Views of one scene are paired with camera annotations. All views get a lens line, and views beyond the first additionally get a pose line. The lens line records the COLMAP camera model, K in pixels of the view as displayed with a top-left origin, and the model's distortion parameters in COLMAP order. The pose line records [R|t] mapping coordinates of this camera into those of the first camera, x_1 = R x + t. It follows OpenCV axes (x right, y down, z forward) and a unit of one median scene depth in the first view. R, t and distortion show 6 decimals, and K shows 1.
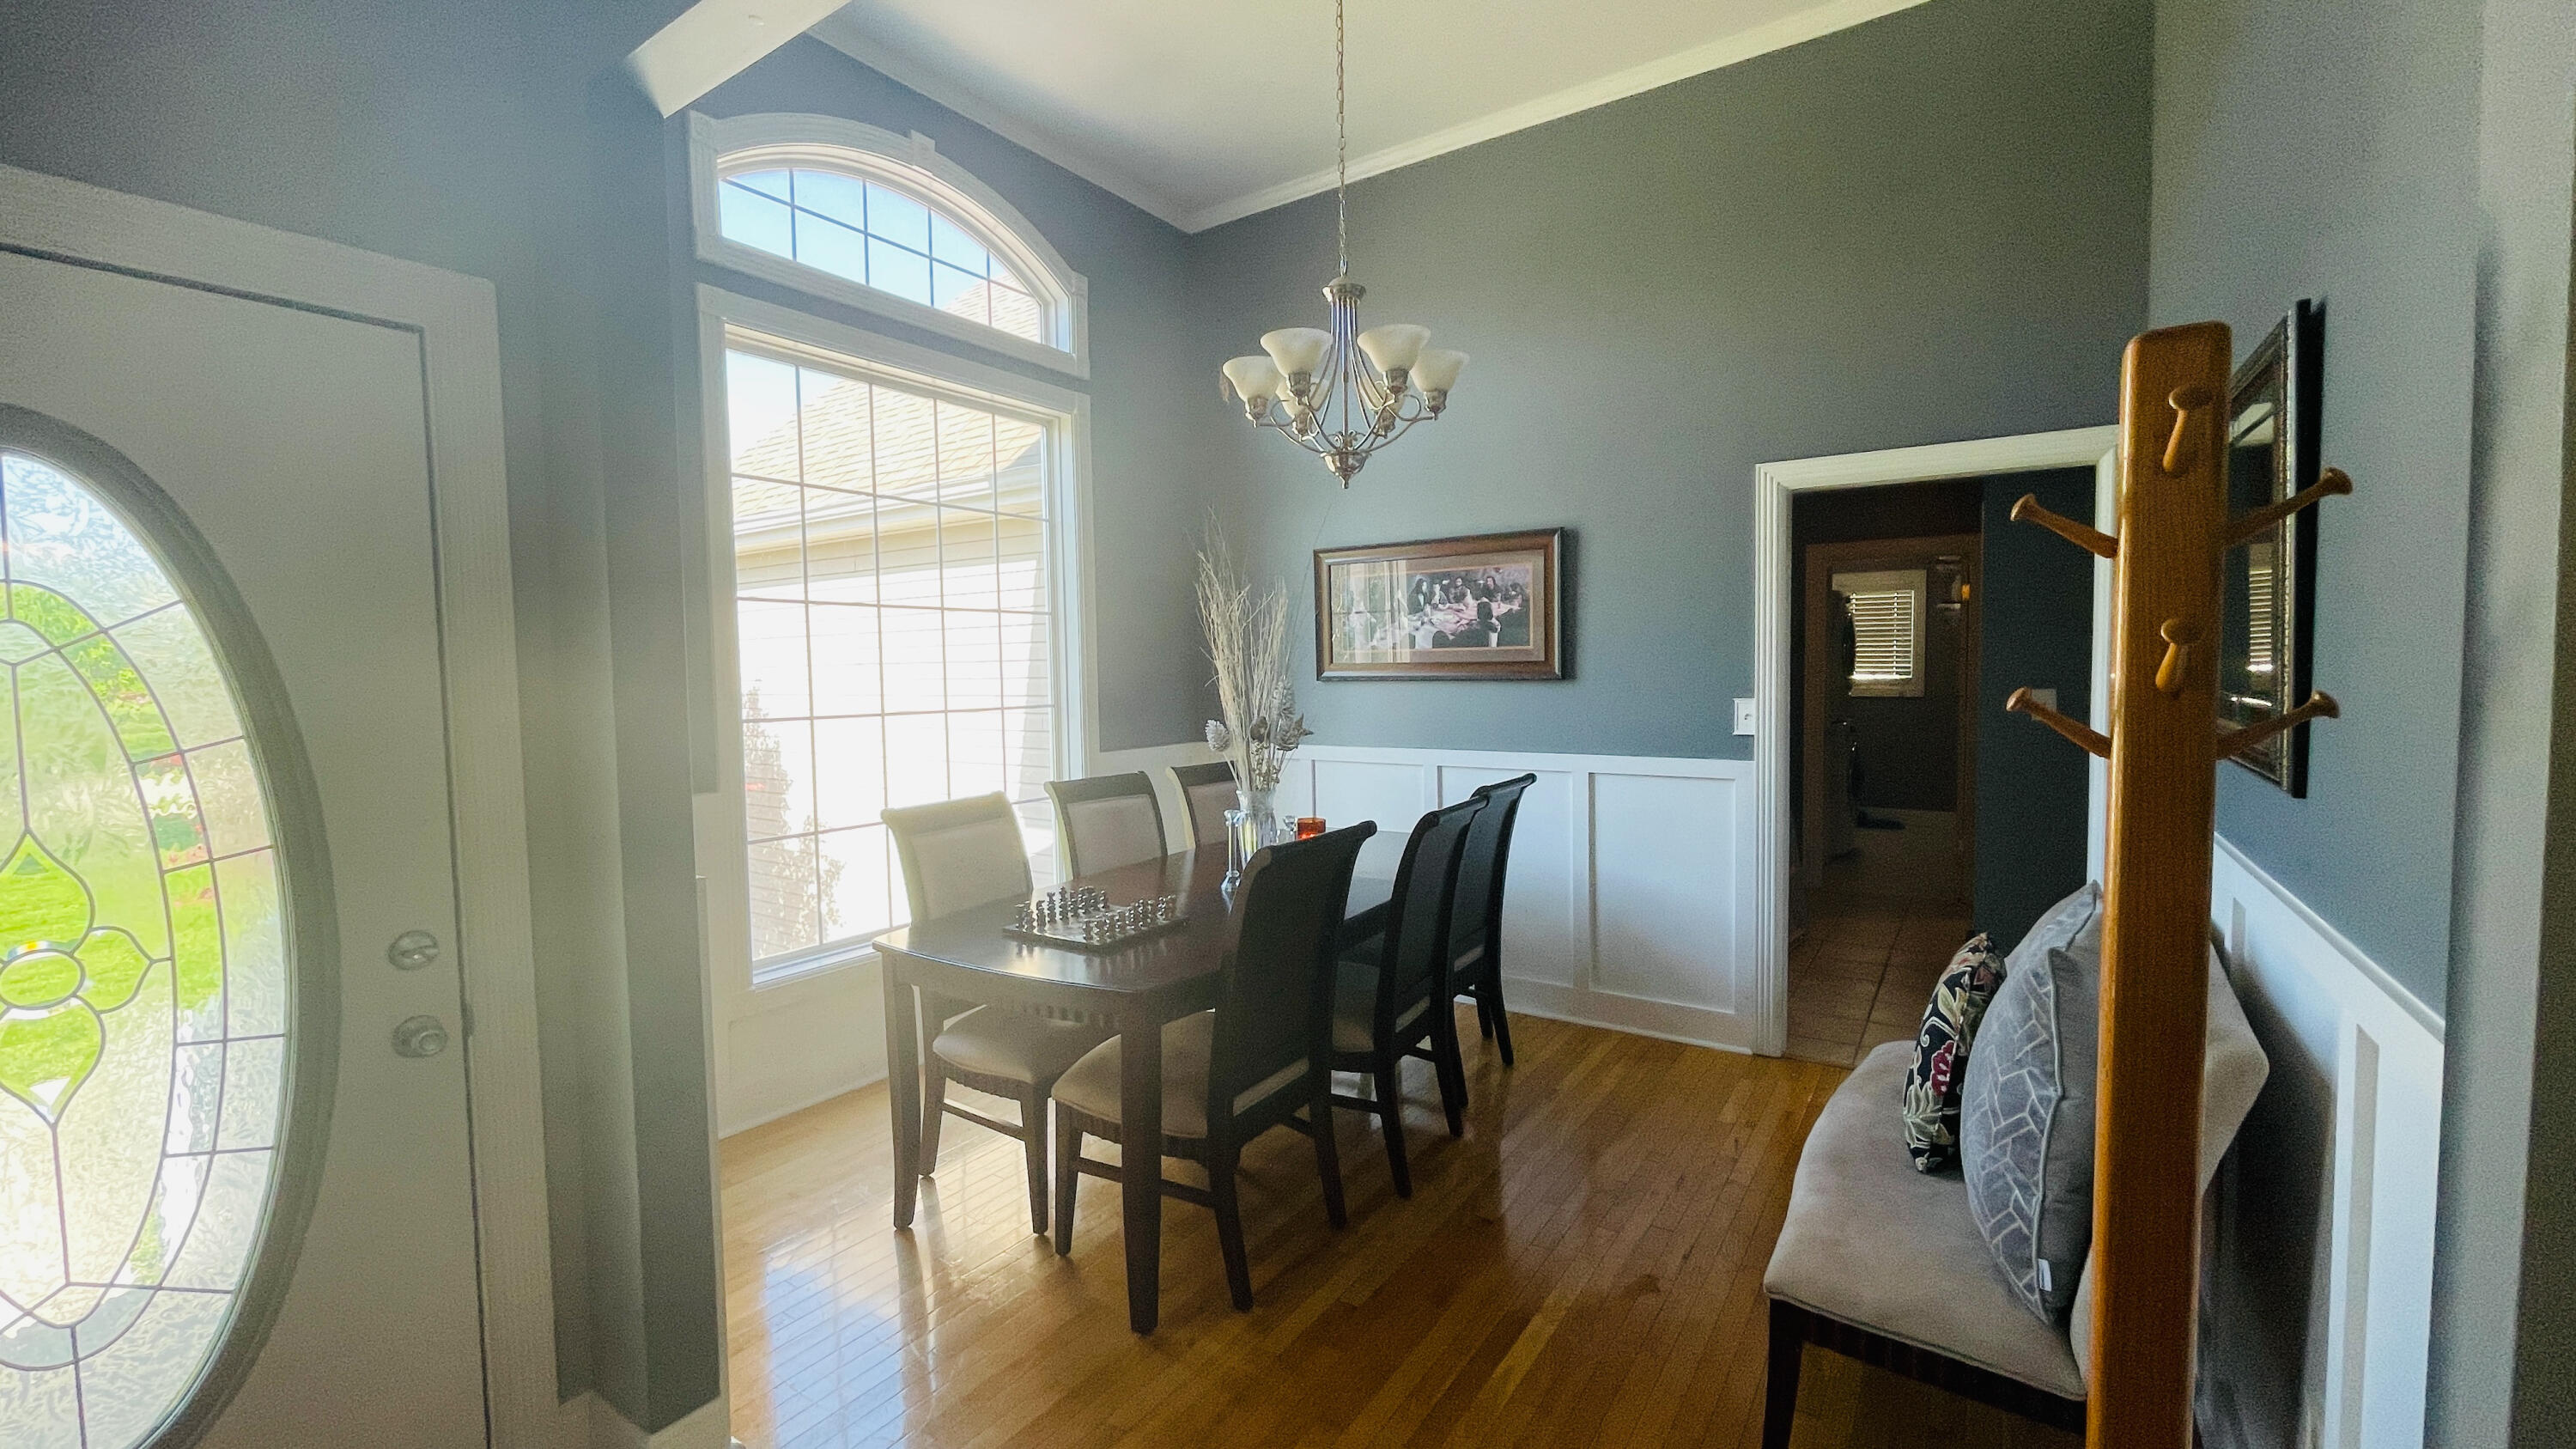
lens RADIAL K [[1041.0, 0, 1288.6], [0, 1041.0, 726.0], [0, 0, 1]] dist [0.000266, 0.000595]
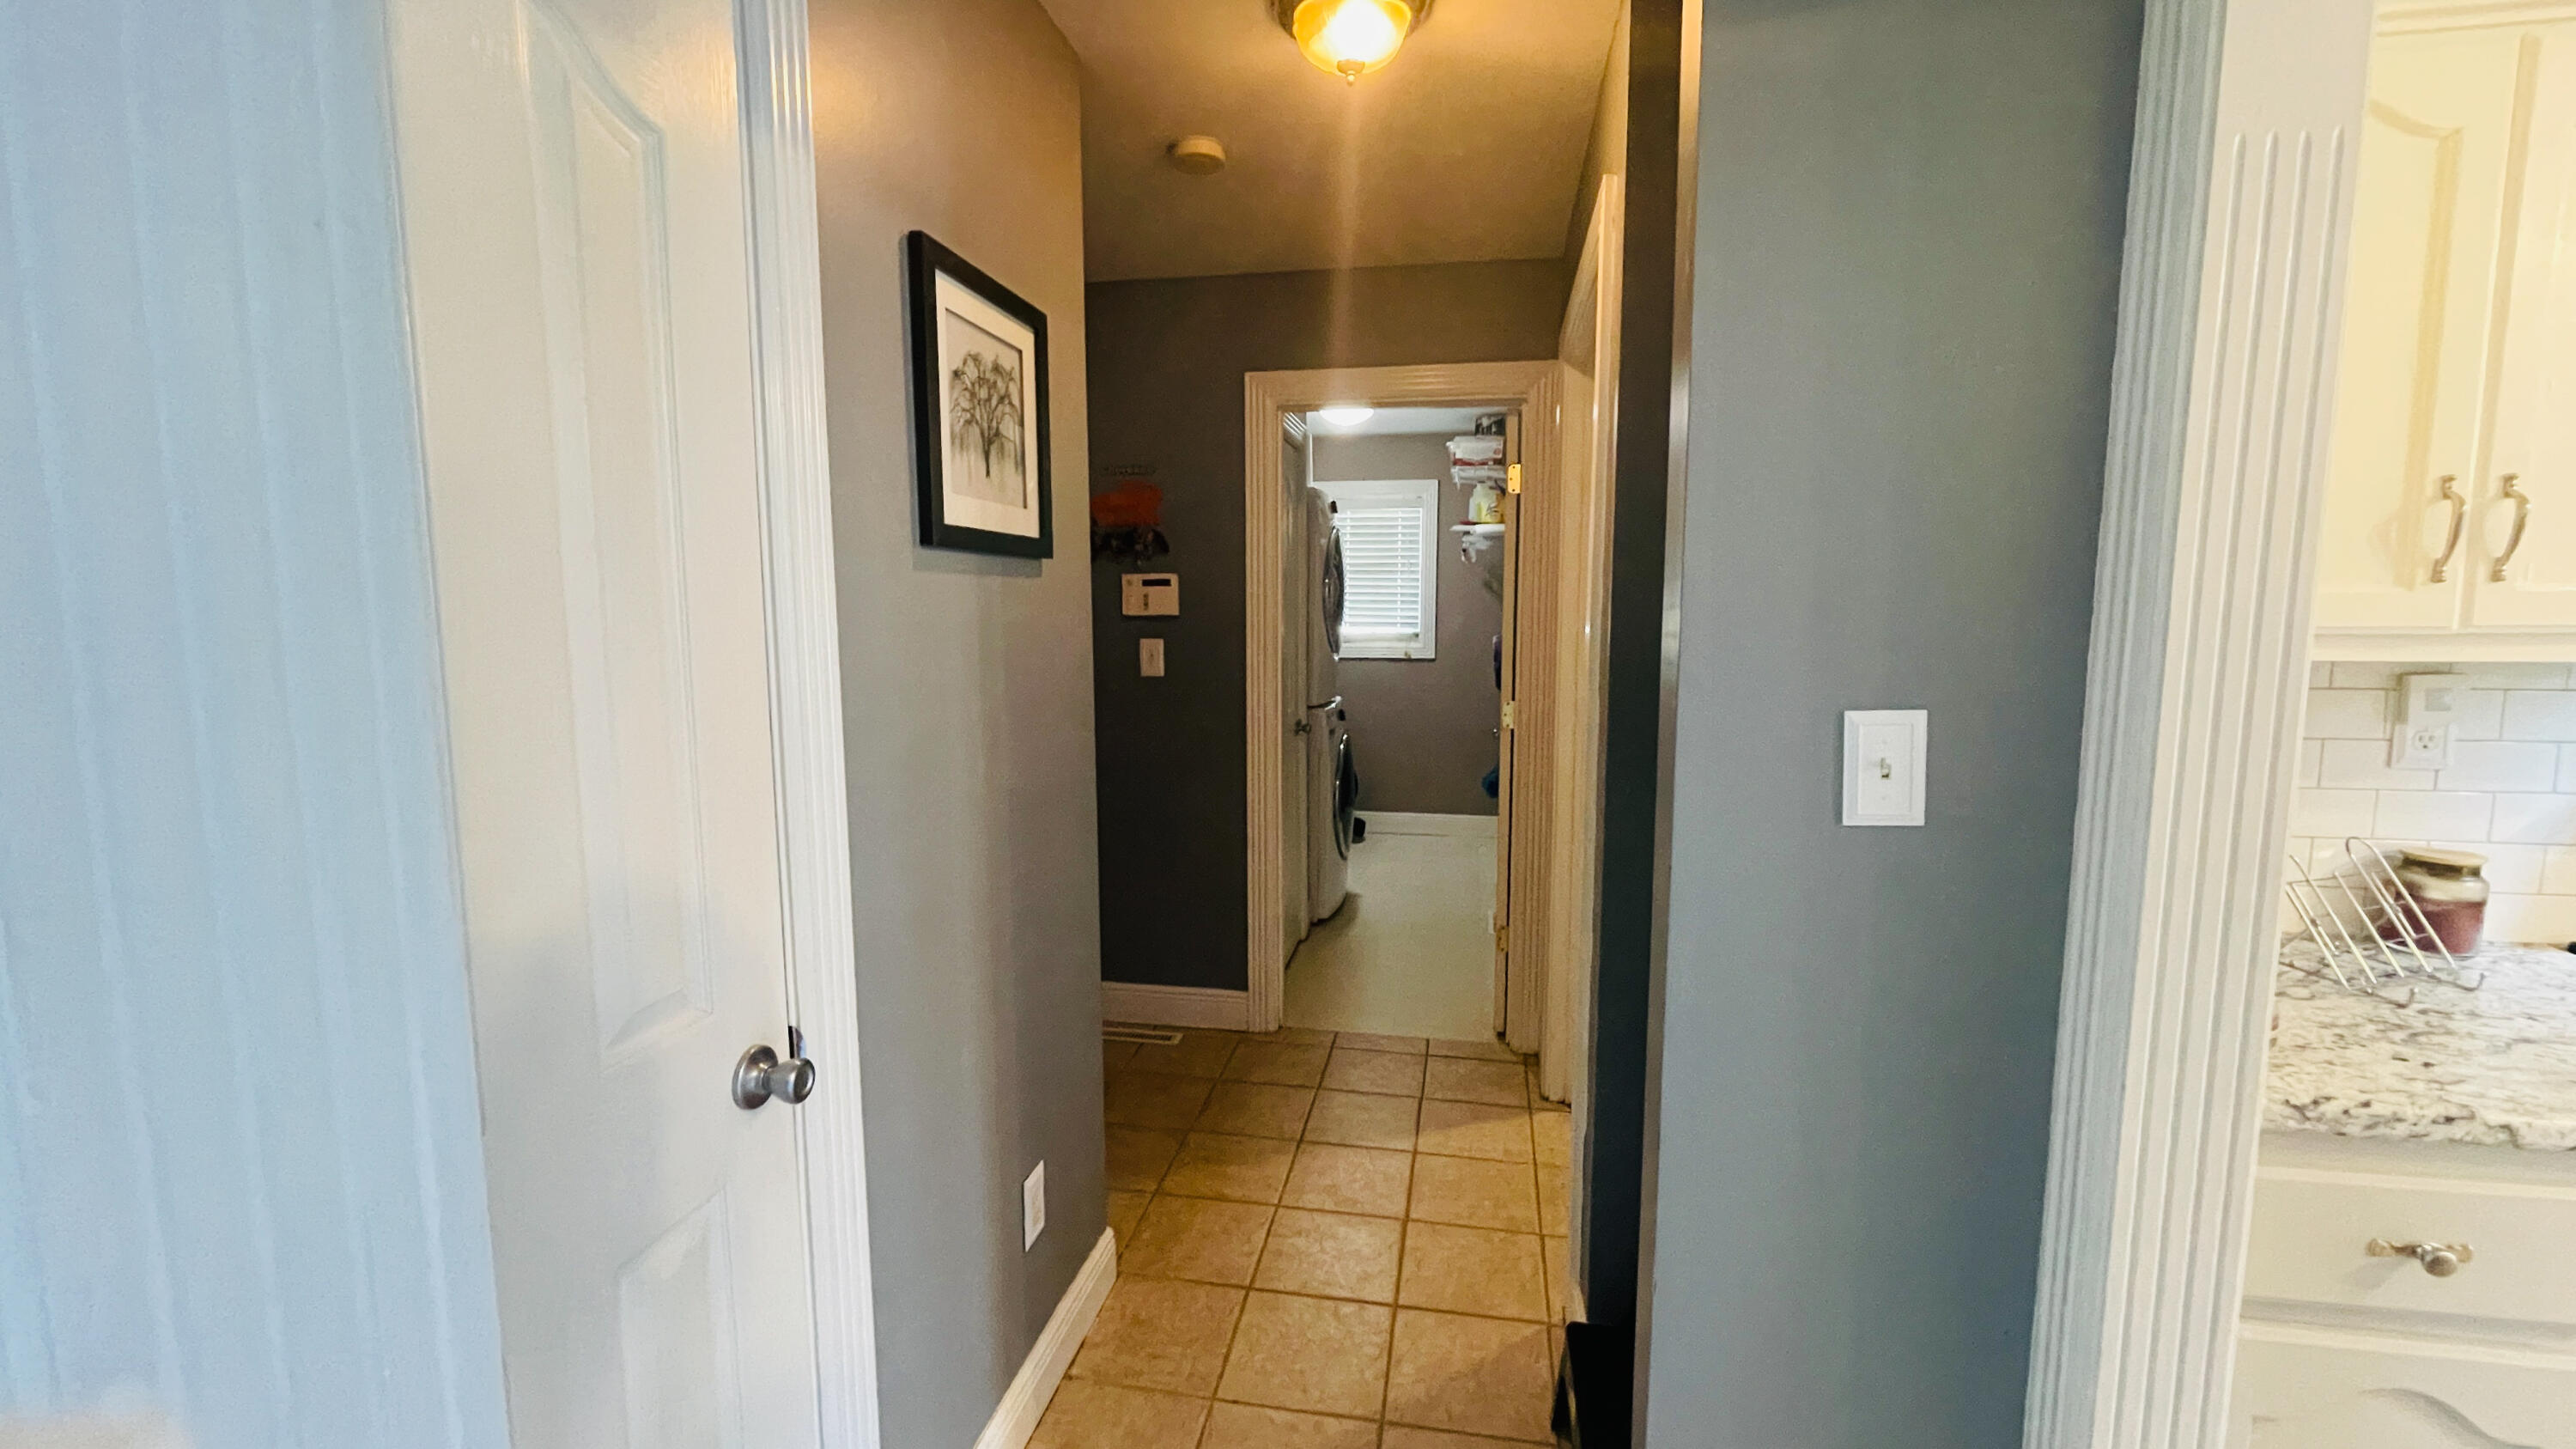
lens RADIAL K [[1041.0, 0, 1288.6], [0, 1041.0, 728.0], [0, 0, 1]] dist [0.000266, 0.000595]
pose [[0.917027, -0.028678, 0.397792, 0.245686], [0.006705, 0.998379, 0.056520, -0.022907], [-0.398768, -0.049163, 0.915733, 0.405497]]
